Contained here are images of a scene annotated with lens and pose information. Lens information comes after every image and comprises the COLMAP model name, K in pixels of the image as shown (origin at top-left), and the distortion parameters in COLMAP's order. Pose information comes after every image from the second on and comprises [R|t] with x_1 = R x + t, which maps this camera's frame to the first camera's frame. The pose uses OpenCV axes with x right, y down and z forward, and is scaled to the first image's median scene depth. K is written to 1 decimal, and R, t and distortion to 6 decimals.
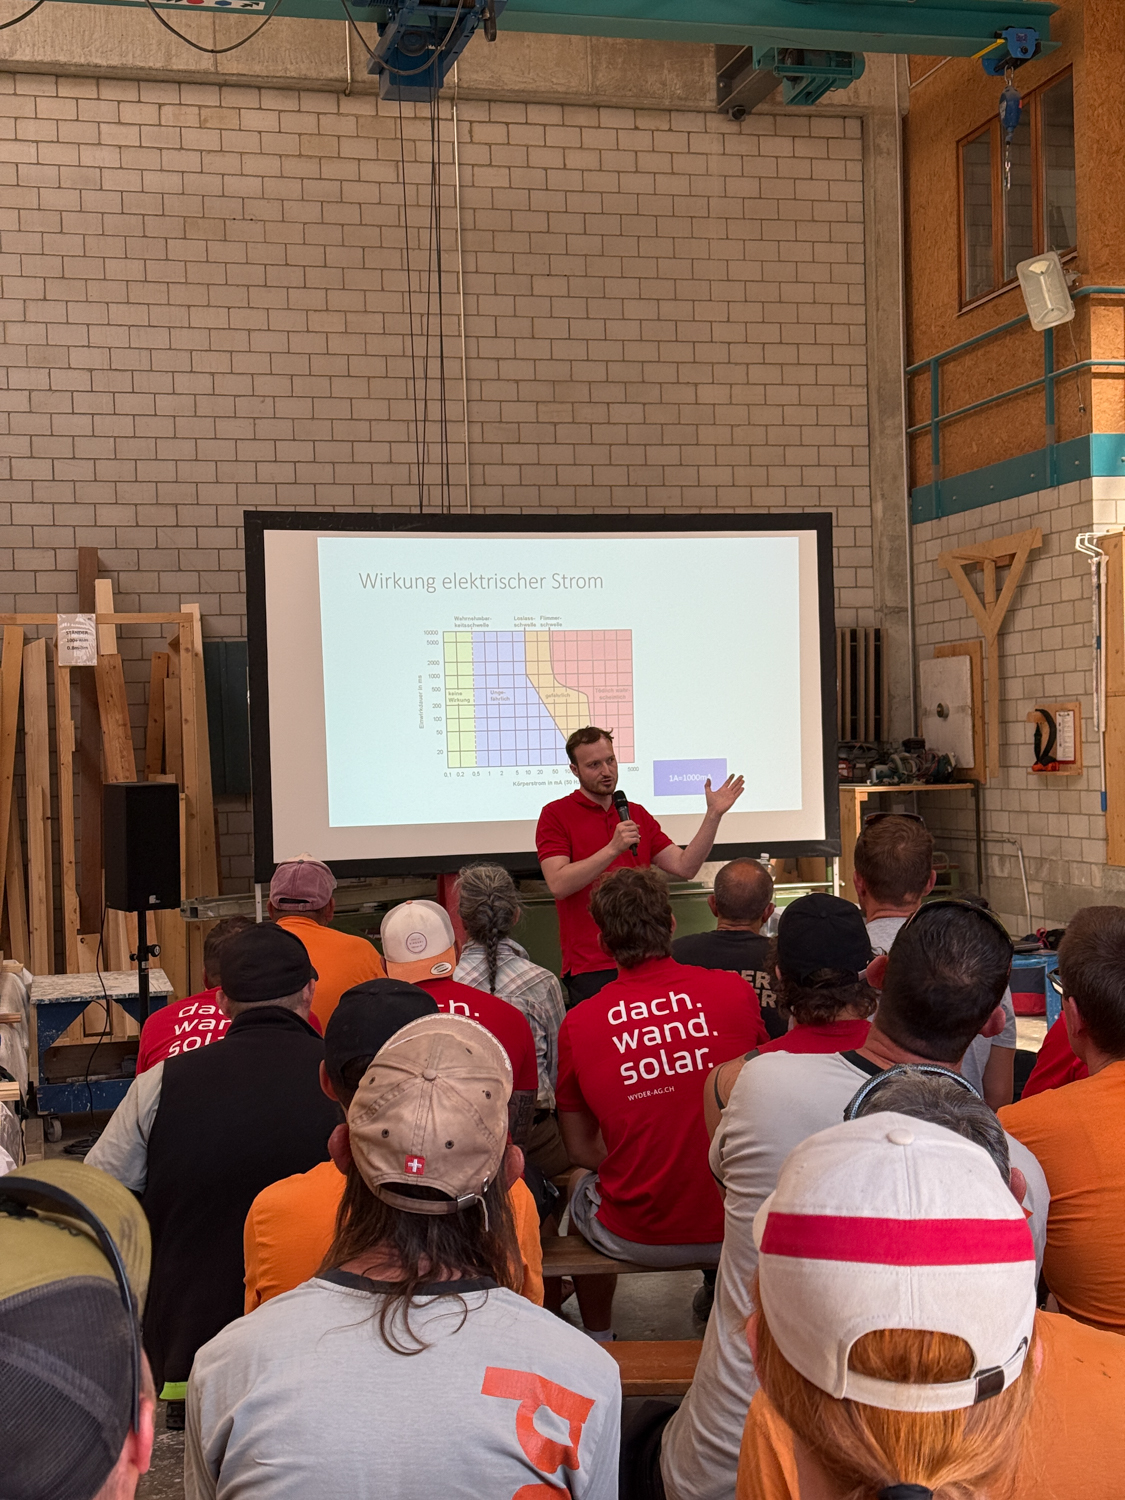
lens RADIAL K [[2036.8, 0, 562.5], [0, 2036.8, 750.0], [0, 0, 1]] dist [0.217862, -0.480832]
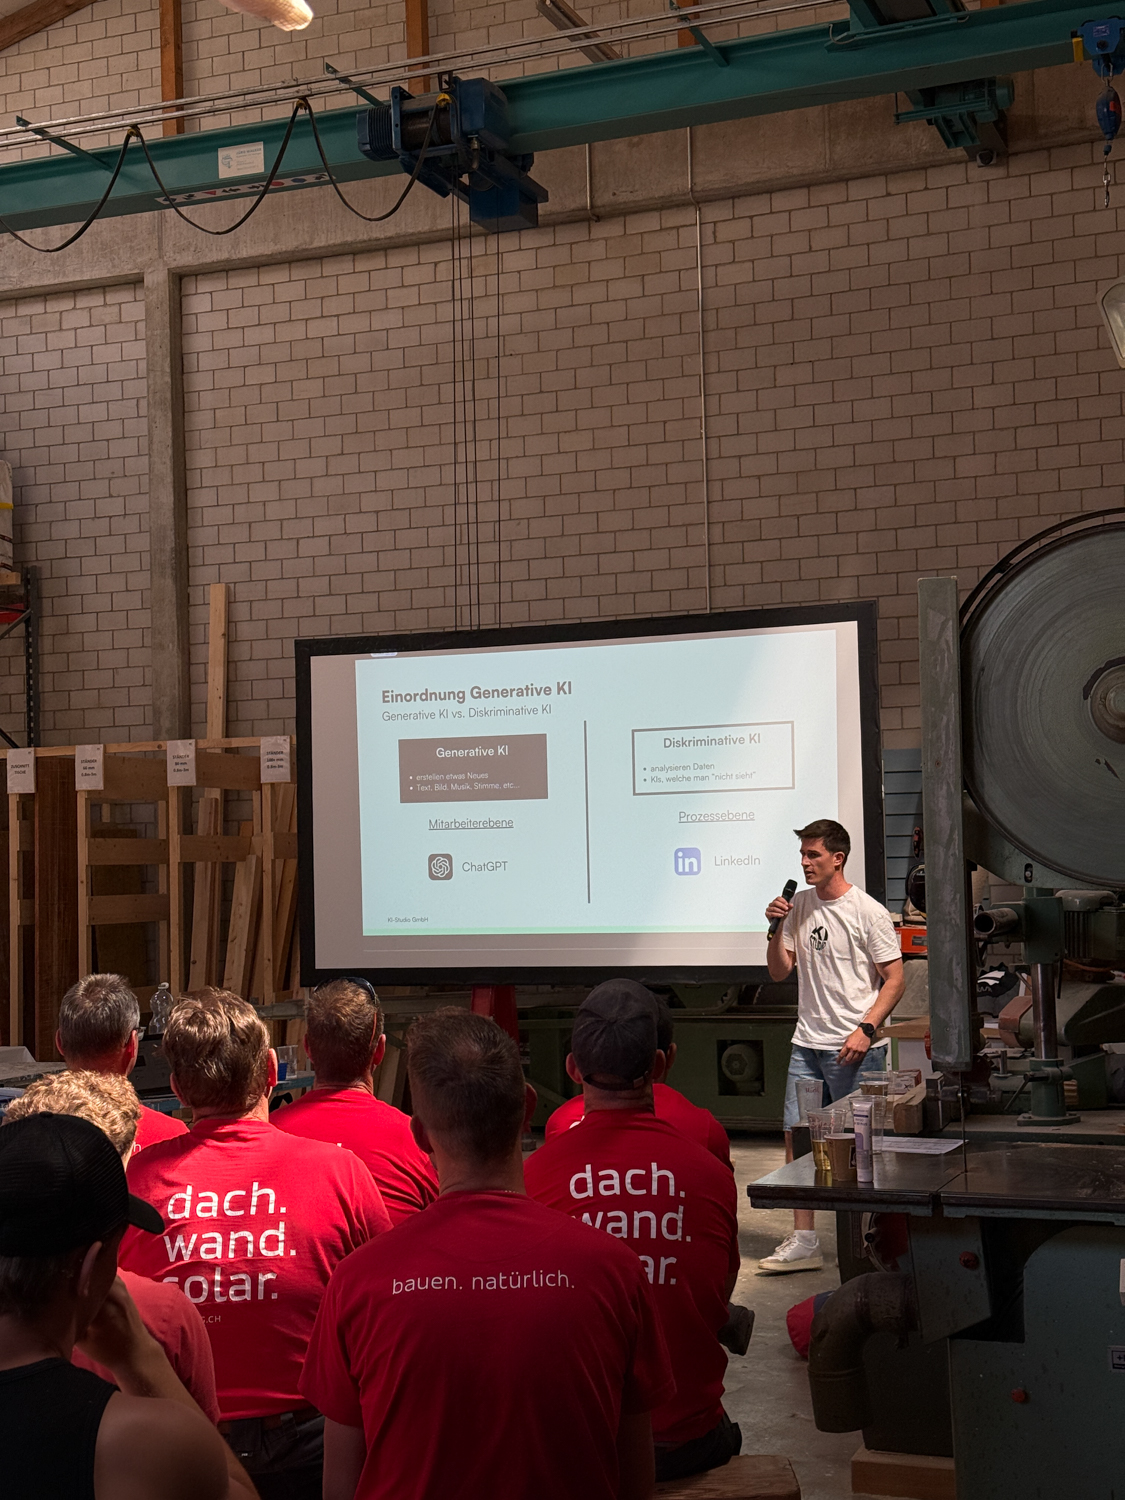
lens RADIAL K [[2036.8, 0, 562.5], [0, 2036.8, 750.0], [0, 0, 1]] dist [0.217862, -0.480832]
pose [[0.813016, -0.023145, -0.581782, 0.474444], [0.000435, 0.999233, -0.039145, -0.013359], [0.582242, 0.031572, 0.812402, 0.168386]]
